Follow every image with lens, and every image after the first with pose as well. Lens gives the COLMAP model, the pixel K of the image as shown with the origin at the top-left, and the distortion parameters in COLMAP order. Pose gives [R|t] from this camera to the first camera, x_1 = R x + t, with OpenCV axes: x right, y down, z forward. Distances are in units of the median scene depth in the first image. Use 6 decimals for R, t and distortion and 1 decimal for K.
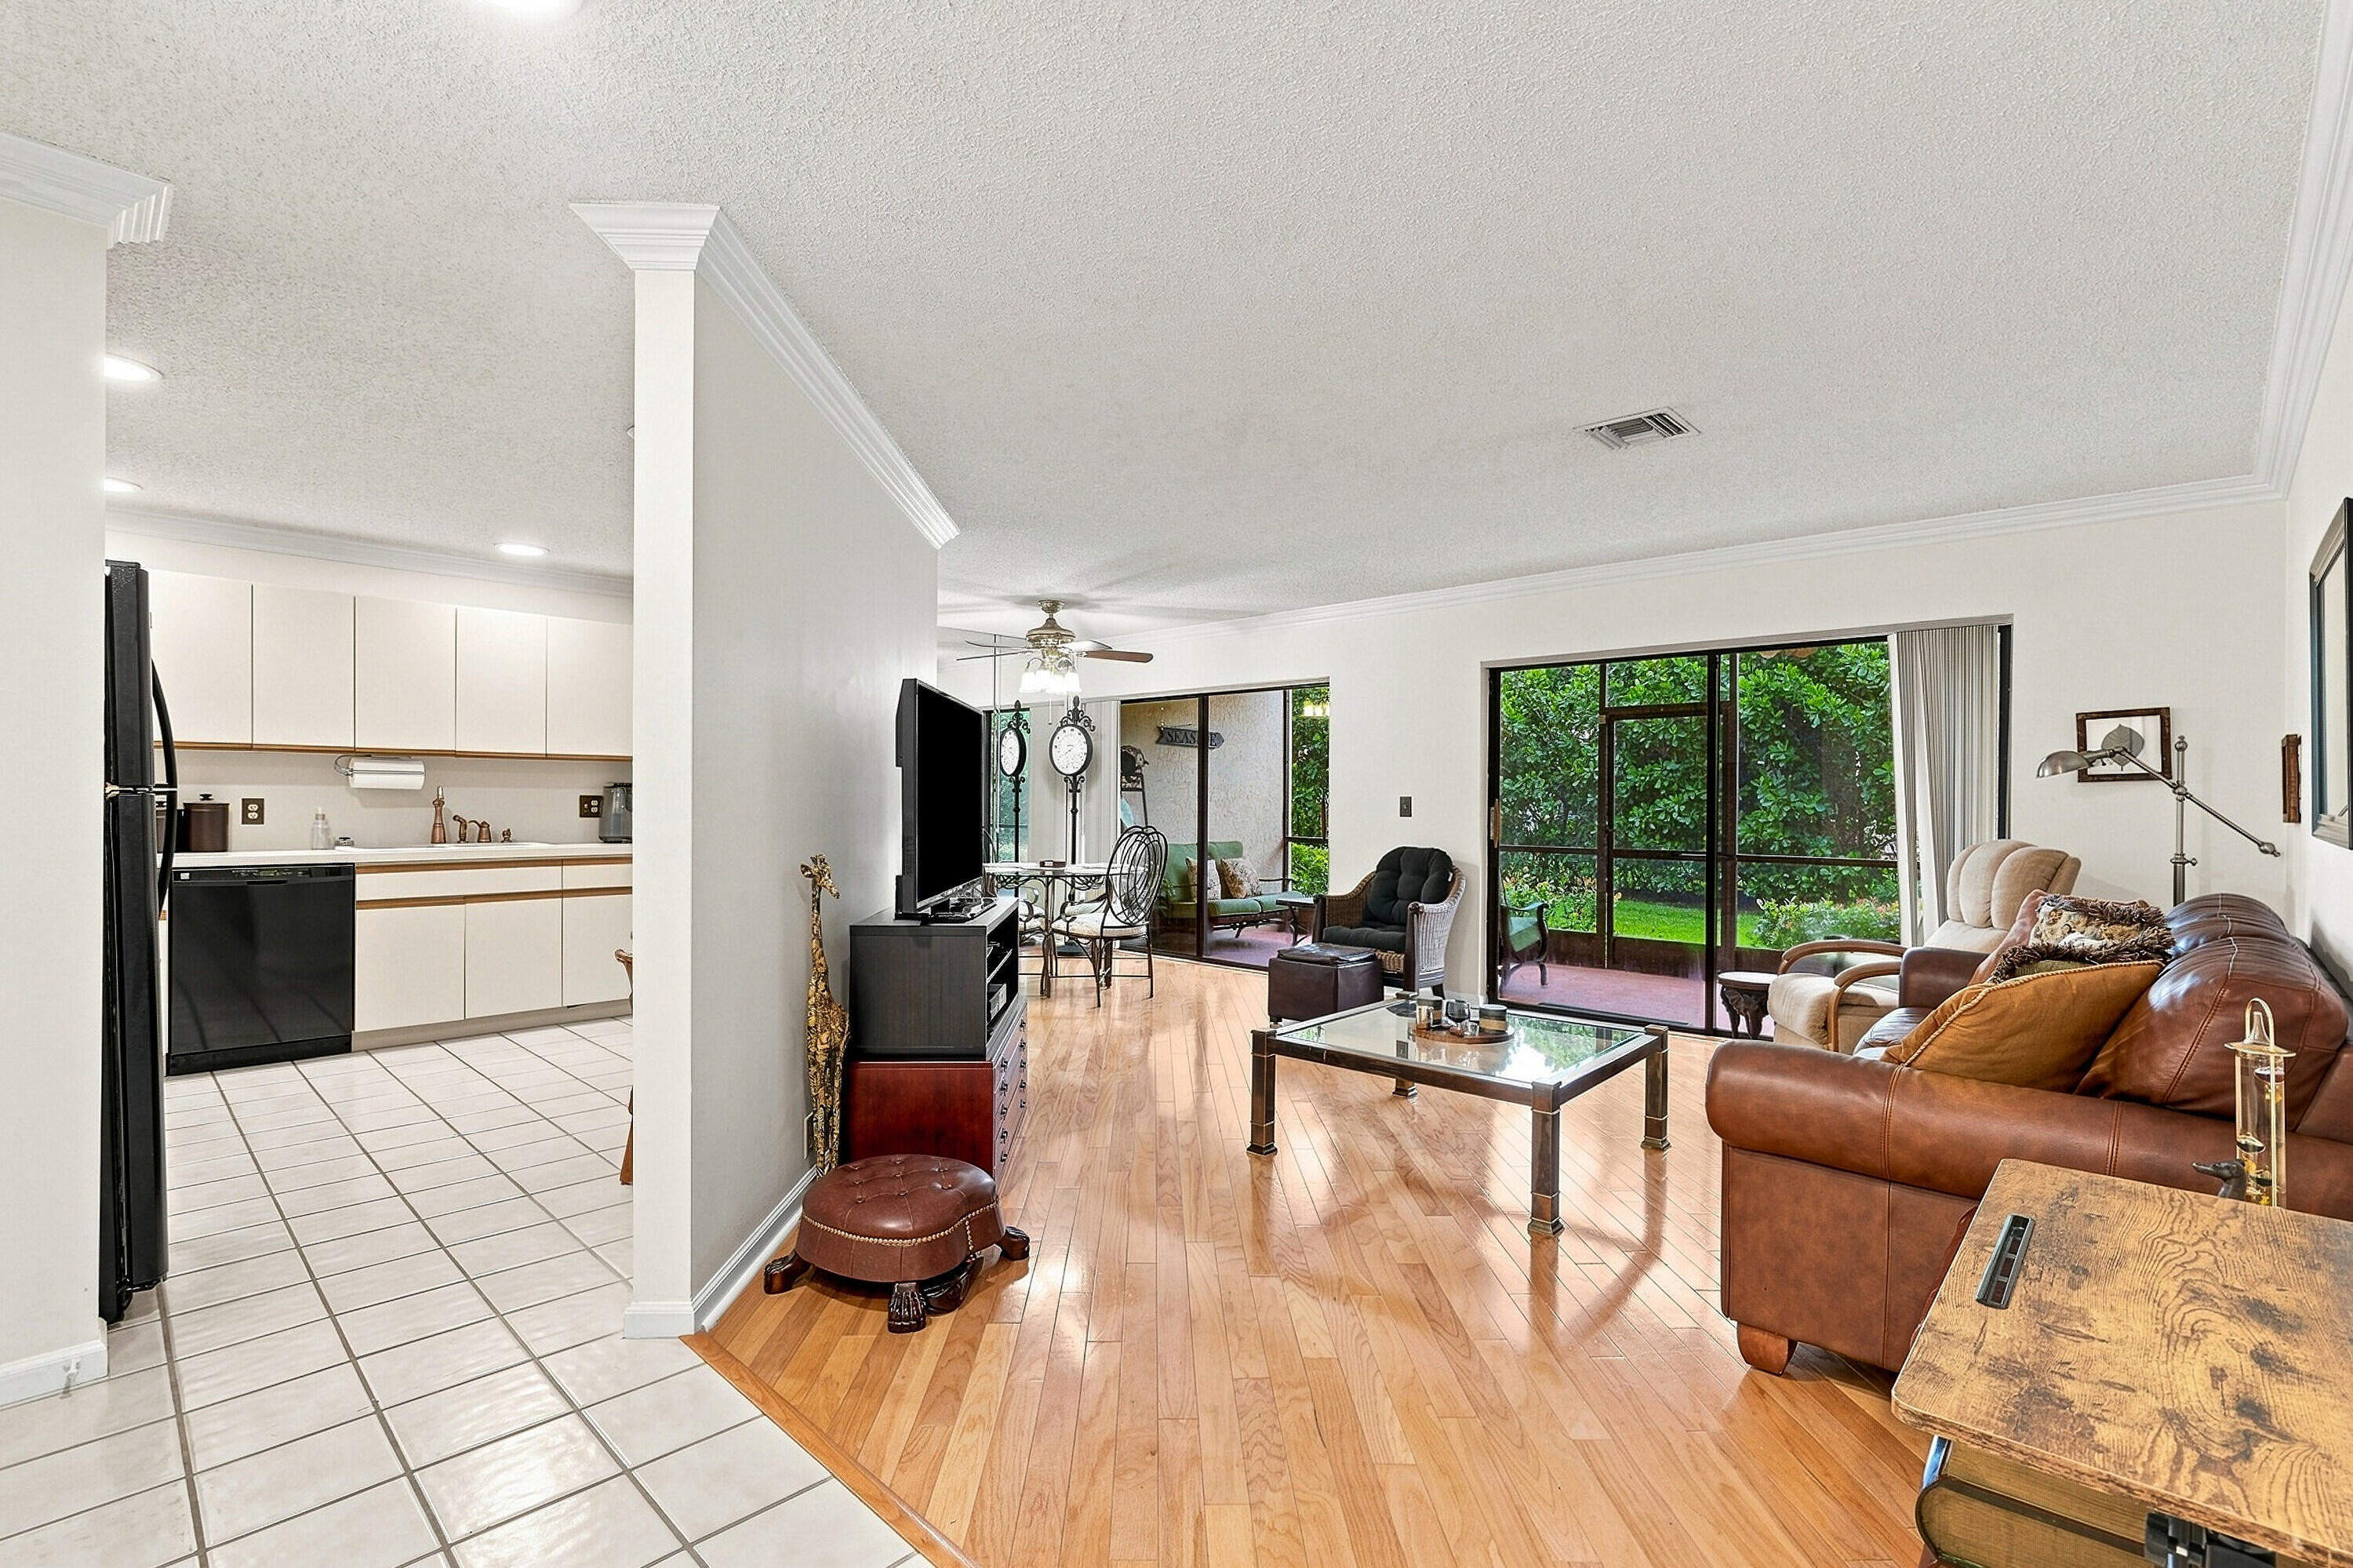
lens RADIAL K [[1089.4, 0, 1180.8], [0, 1089.4, 796.2], [0, 0, 1]] dist [0.000147, 0.000010]
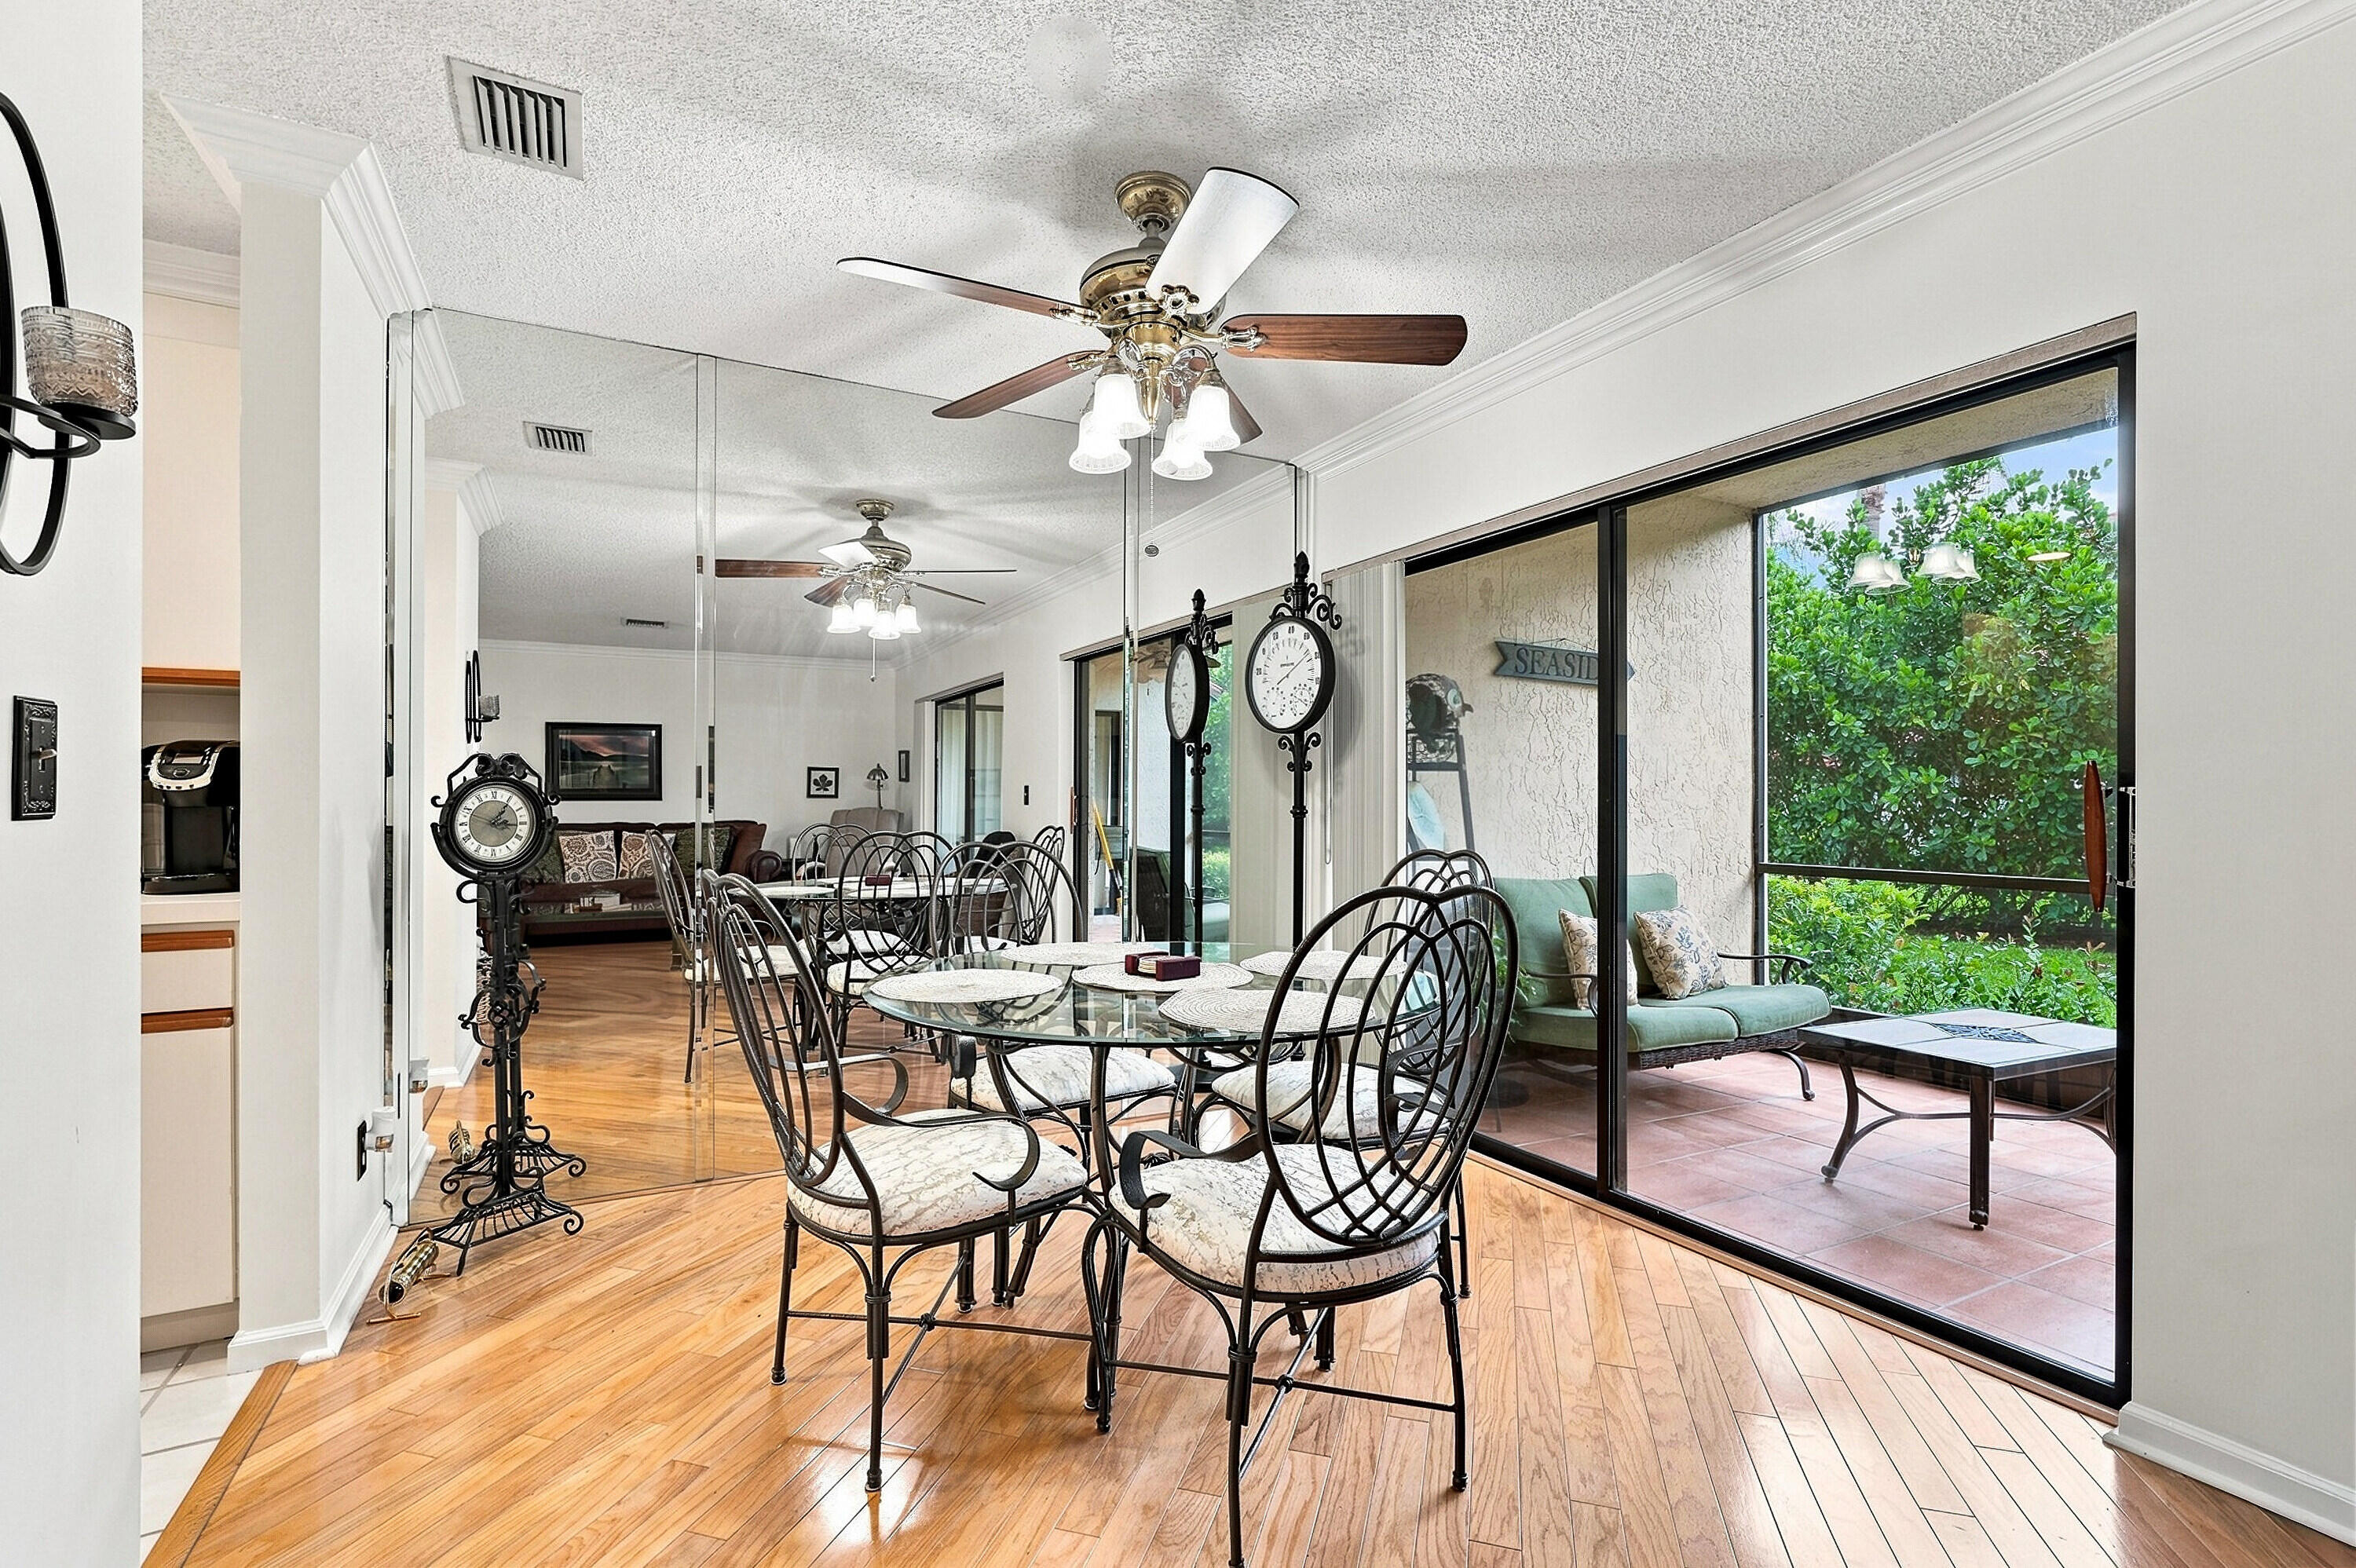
lens RADIAL K [[1090.7, 0, 1164.4], [0, 1090.7, 790.3], [0, 0, 1]] dist [0.000147, 0.000010]
pose [[0.947499, -0.003943, -0.319736, -0.006617], [0.000977, 0.999955, -0.009435, 0.009200], [0.319759, 0.008627, 0.947460, 0.559453]]
